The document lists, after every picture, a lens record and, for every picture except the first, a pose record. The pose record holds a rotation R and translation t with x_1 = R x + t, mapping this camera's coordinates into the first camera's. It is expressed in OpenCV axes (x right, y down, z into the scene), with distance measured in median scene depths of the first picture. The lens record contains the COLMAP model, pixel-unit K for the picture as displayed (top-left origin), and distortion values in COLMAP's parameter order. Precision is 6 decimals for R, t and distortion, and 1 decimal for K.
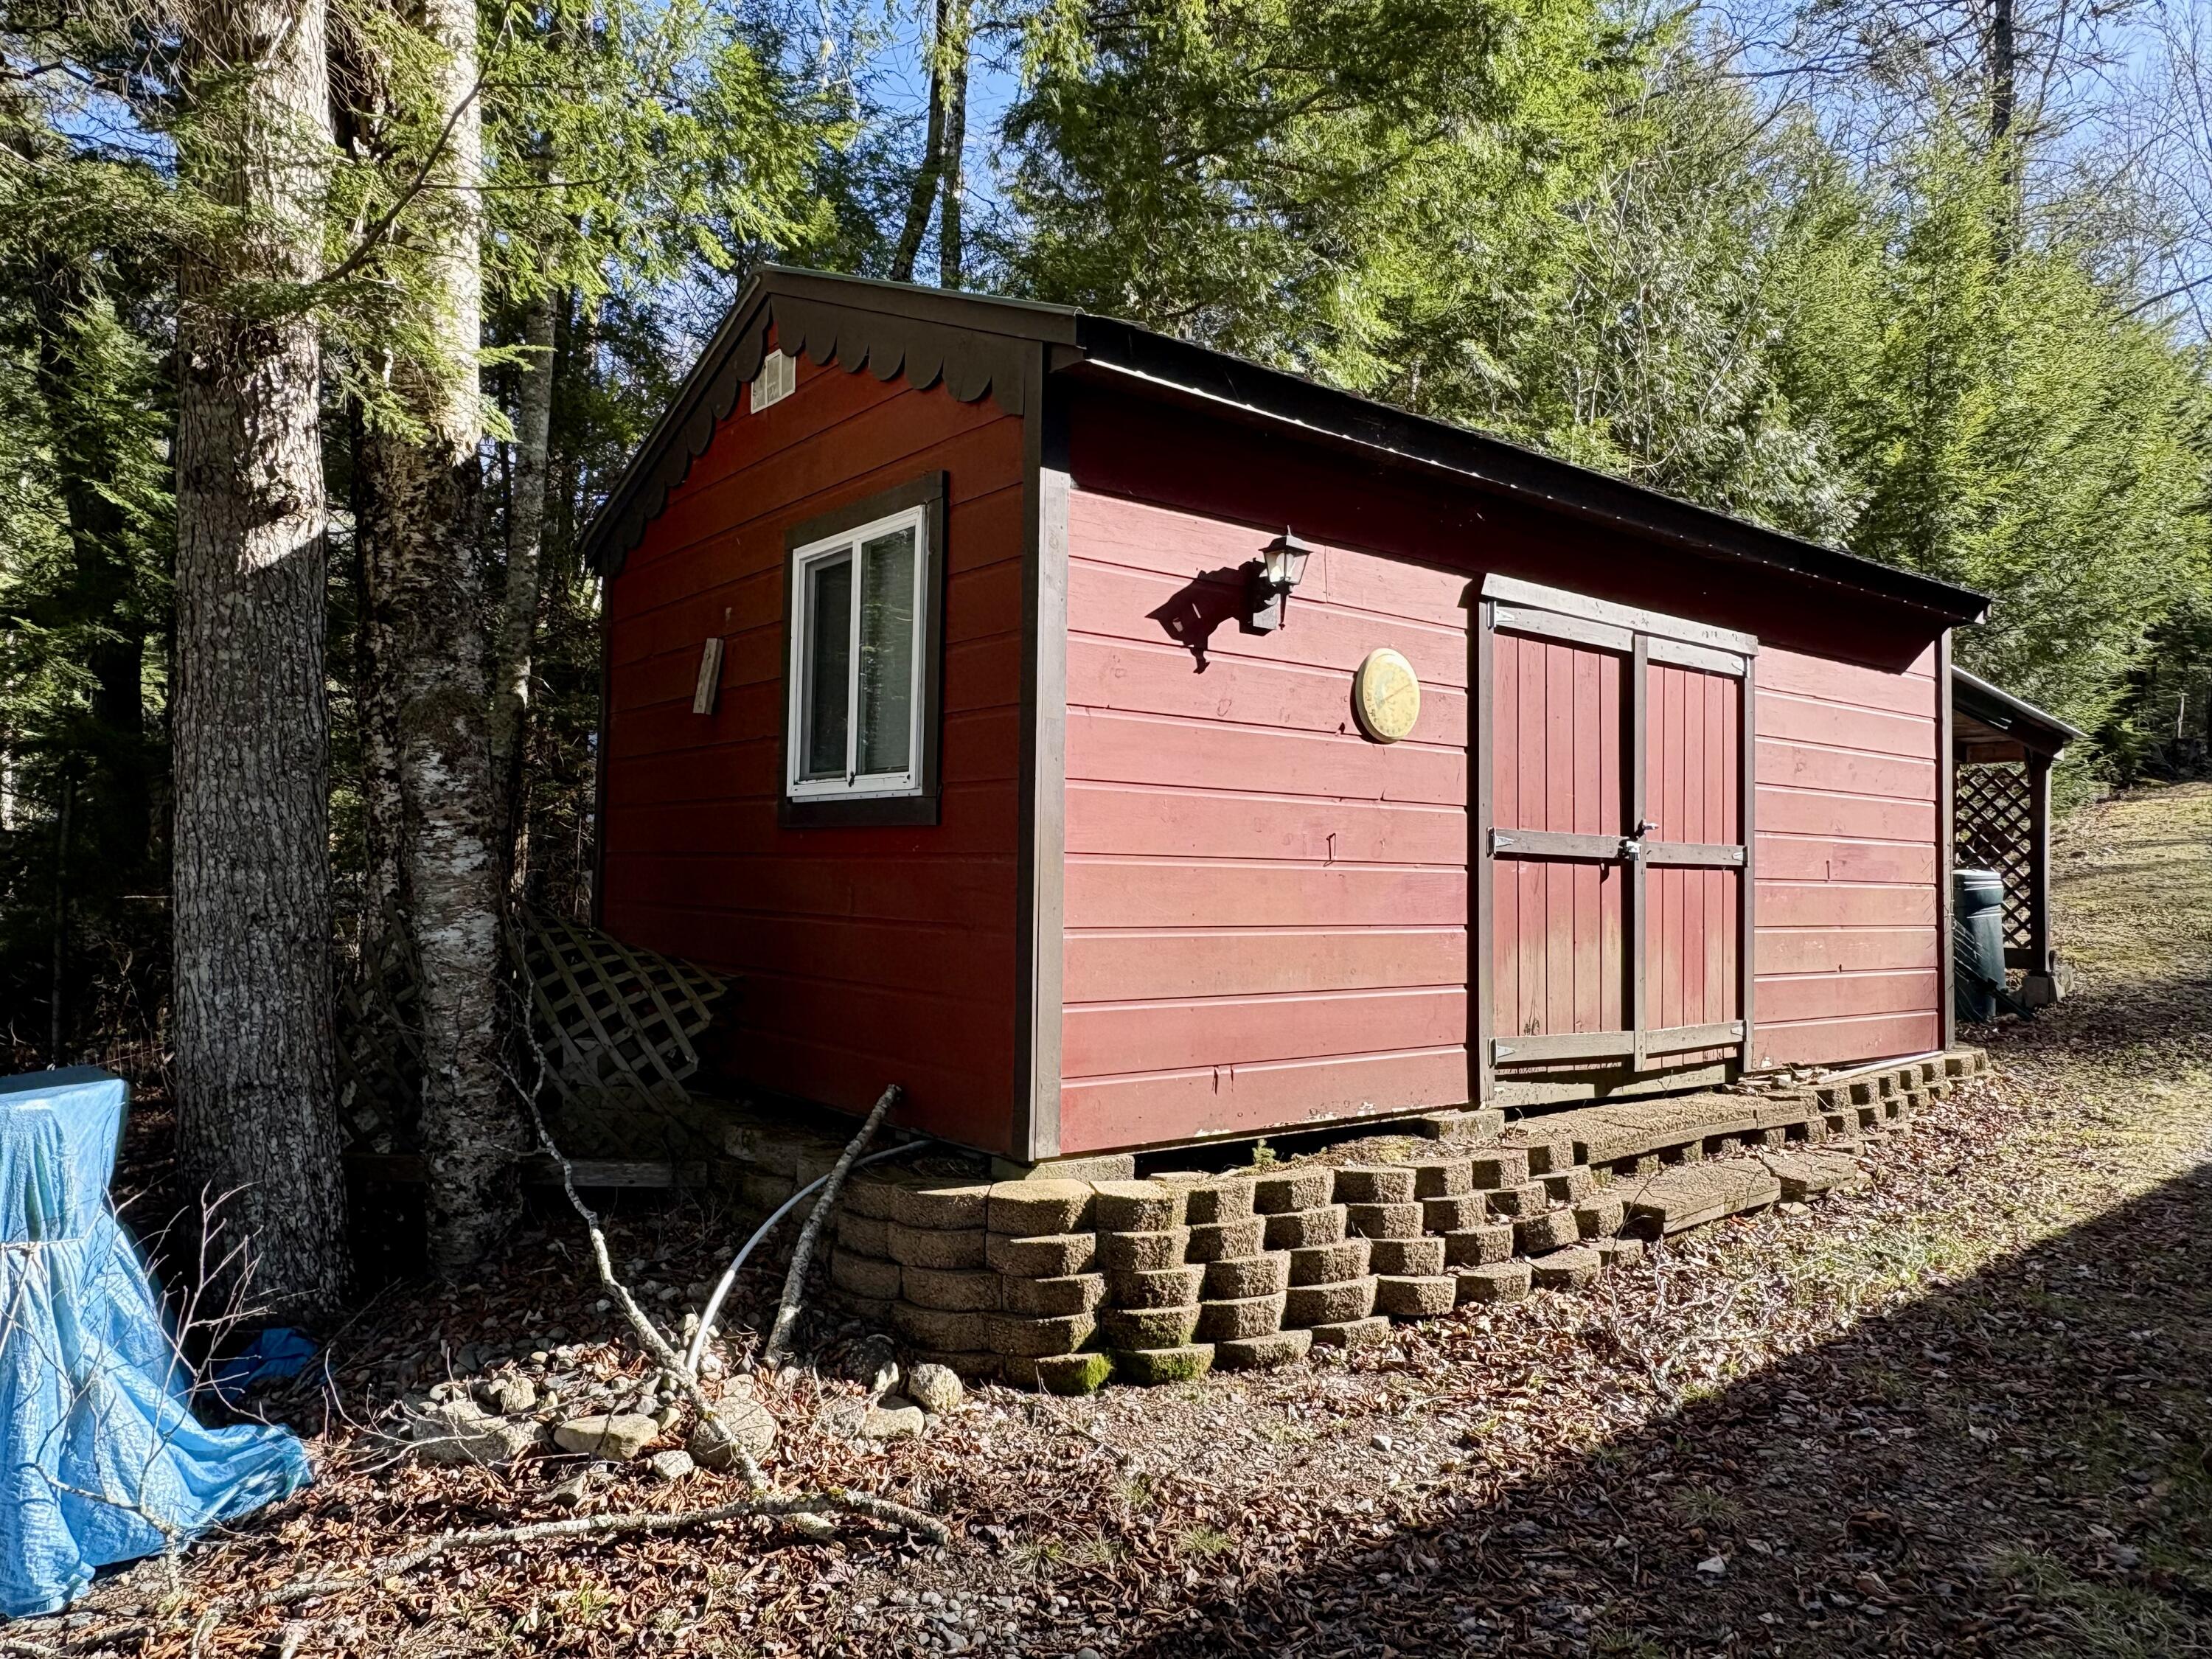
lens RADIAL K [[1434.1, 0, 1115.5], [0, 1434.1, 843.7], [0, 0, 1]] dist [-0.007828, -0.007931]
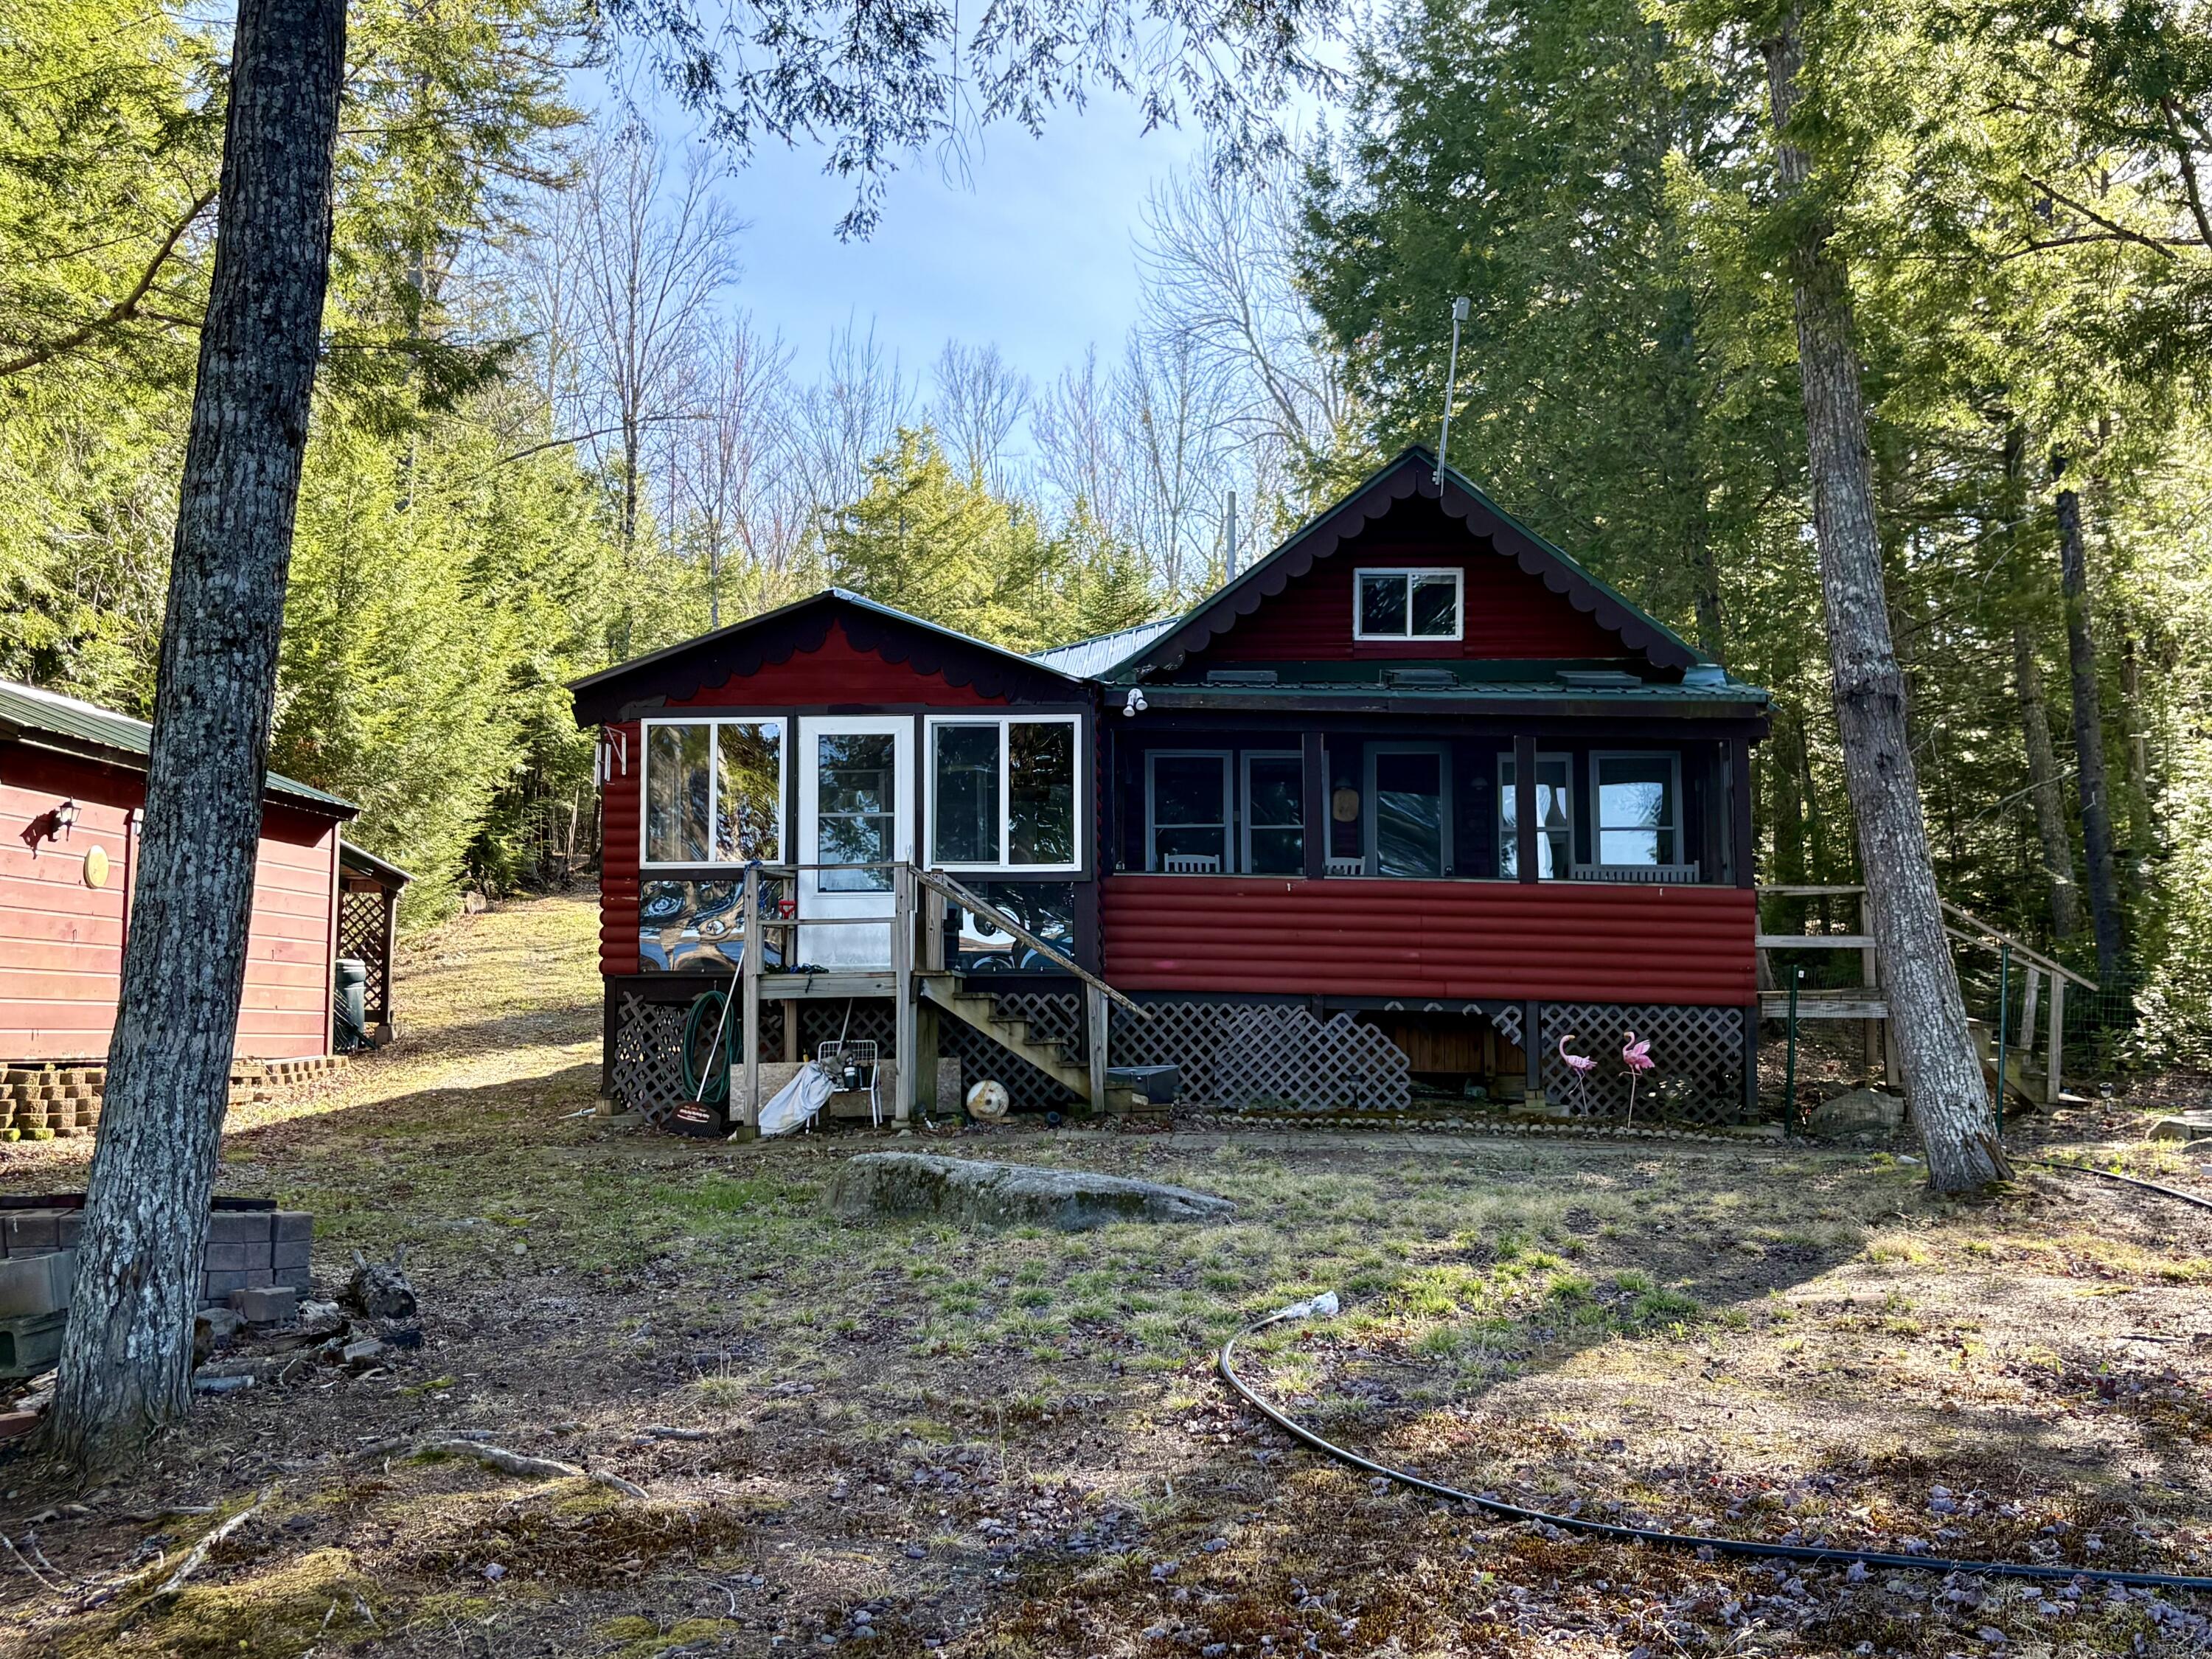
lens RADIAL K [[2470.5, 0, 1129.6], [0, 2470.5, 787.6], [0, 0, 1]] dist [0.073021, 0.000000]
pose [[0.675840, 0.067183, 0.733980, -1.223843], [-0.017273, 0.997007, -0.075354, 0.028834], [-0.736846, 0.038249, 0.674978, -2.162495]]
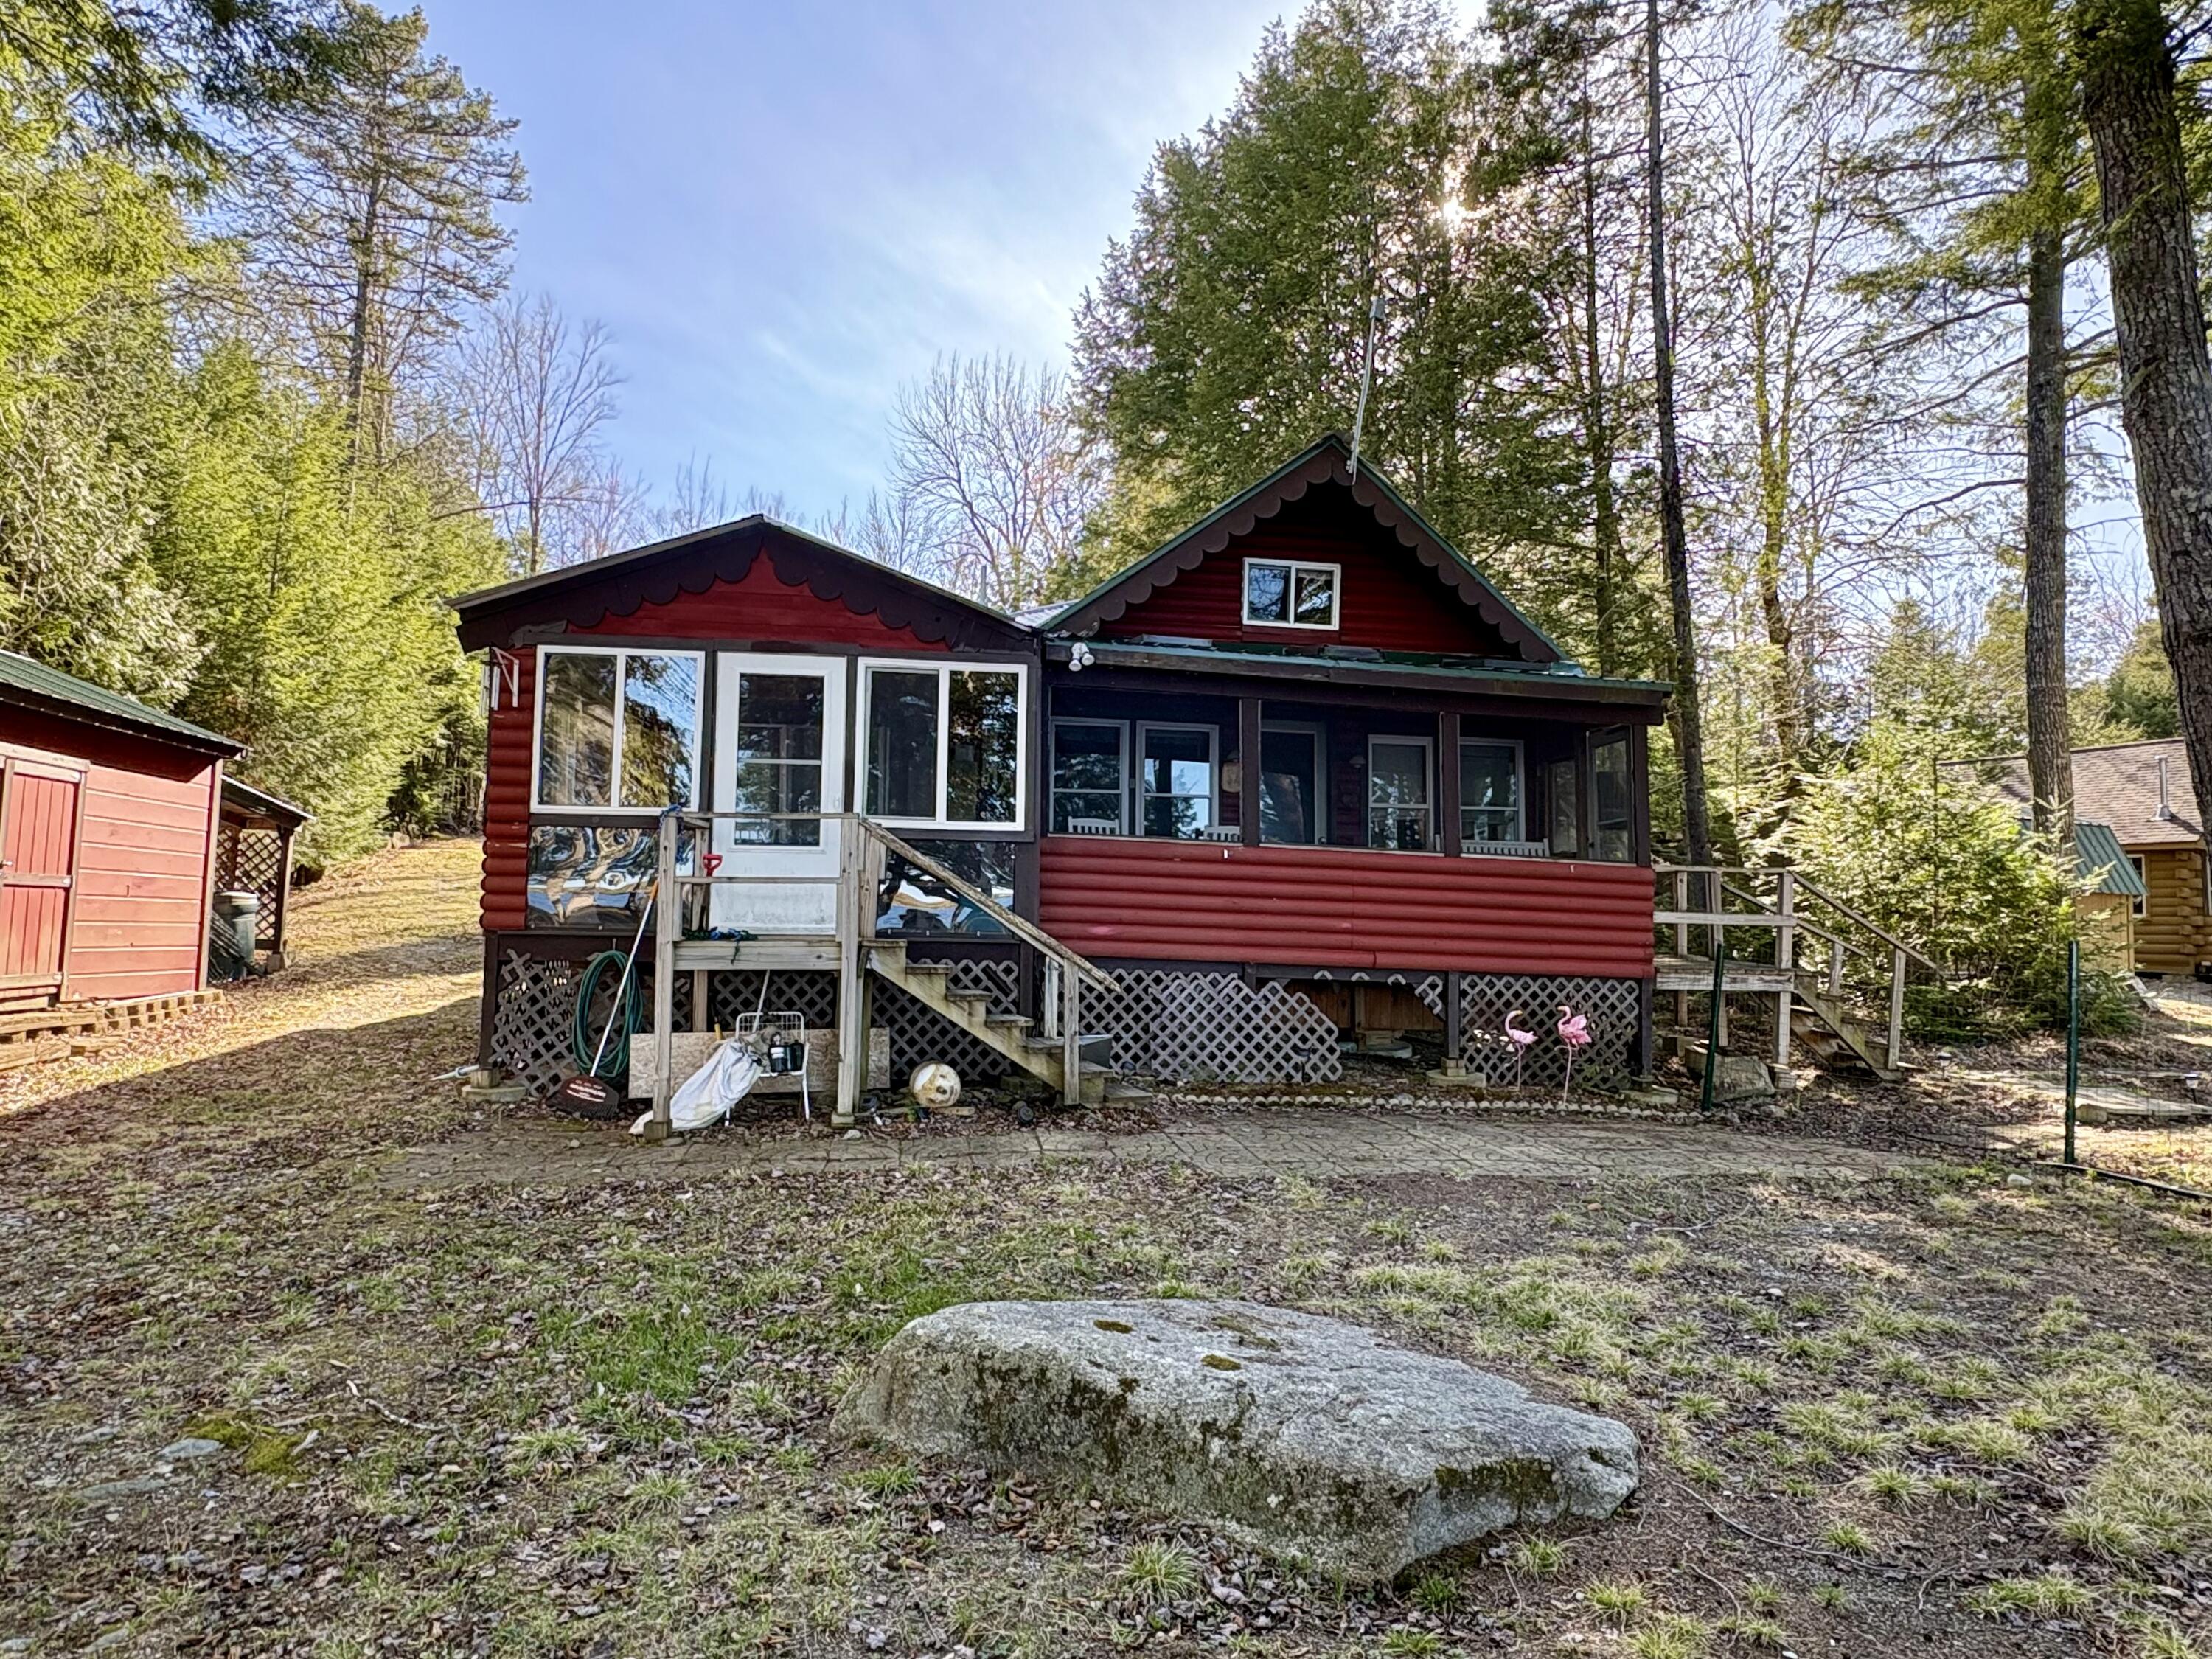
lens RADIAL K [[1325.2, 0, 1077.5], [0, 1325.2, 819.3], [0, 0, 1]] dist [-0.006598, 0.010952]
pose [[0.518126, 0.072733, 0.852206, -0.332524], [-0.039596, 0.997349, -0.061048, -0.017235], [-0.854387, -0.002113, 0.519633, -0.951258]]
